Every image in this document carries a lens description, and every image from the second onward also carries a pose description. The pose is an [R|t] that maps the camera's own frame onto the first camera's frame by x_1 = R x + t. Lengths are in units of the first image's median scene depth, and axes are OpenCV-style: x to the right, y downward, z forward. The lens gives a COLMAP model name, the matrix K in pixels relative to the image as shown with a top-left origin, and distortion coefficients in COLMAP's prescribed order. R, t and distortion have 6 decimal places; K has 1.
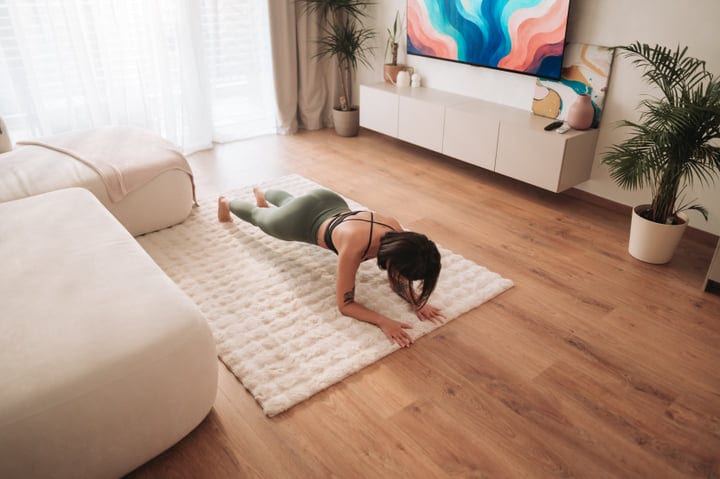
lens RADIAL K [[533.2, 0, 360.0], [0, 533.2, 239.5], [0, 0, 1]] dist [-0.042624, 0.002434]
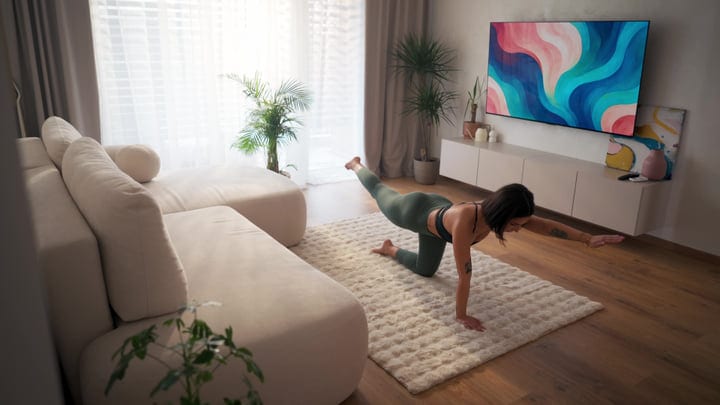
lens RADIAL K [[532.6, 0, 360.0], [0, 532.6, 202.5], [0, 0, 1]] dist [0.003098, -0.001183]
pose [[0.996213, 0.044280, -0.074825, -0.103811], [-0.056990, 0.982499, -0.177334, 0.065914], [0.065663, 0.180926, 0.981302, -0.121016]]
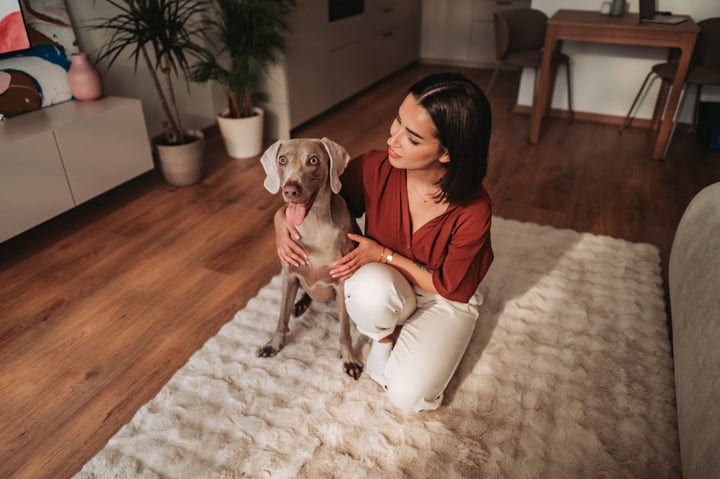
lens RADIAL K [[533.2, 0, 360.0], [0, 533.2, 239.5], [0, 0, 1]] dist [-0.042624, 0.002434]
pose [[-0.450515, -0.438816, 0.777481, -0.418401], [0.416692, 0.666833, 0.617820, -0.354158], [-0.789559, 0.602307, -0.117567, 0.837050]]
